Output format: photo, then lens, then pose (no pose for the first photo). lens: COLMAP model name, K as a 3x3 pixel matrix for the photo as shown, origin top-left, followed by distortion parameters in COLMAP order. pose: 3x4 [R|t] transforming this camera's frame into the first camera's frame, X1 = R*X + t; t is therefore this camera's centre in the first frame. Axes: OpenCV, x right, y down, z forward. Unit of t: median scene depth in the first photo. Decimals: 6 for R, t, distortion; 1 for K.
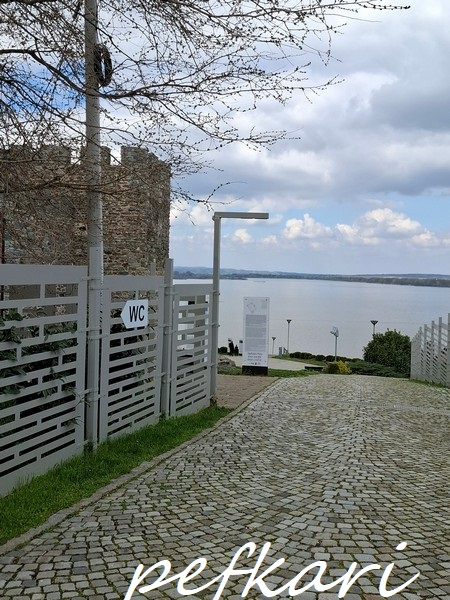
lens RADIAL K [[677.0, 0, 225.5], [0, 677.0, 286.6], [0, 0, 1]] dist [0.133081, -0.301338]
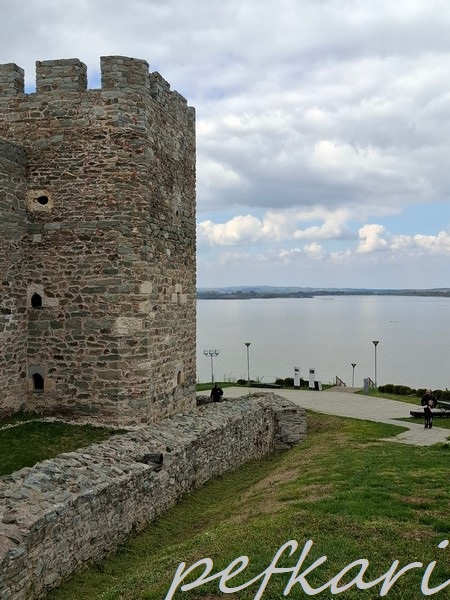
lens RADIAL K [[707.4, 0, 231.5], [0, 707.4, 290.6], [0, 0, 1]] dist [0.139849, -0.346497]
pose [[0.996098, -0.027959, -0.083712, 0.005406], [0.026160, 0.999404, -0.022507, 0.012530], [0.084292, 0.020229, 0.996236, 0.365467]]
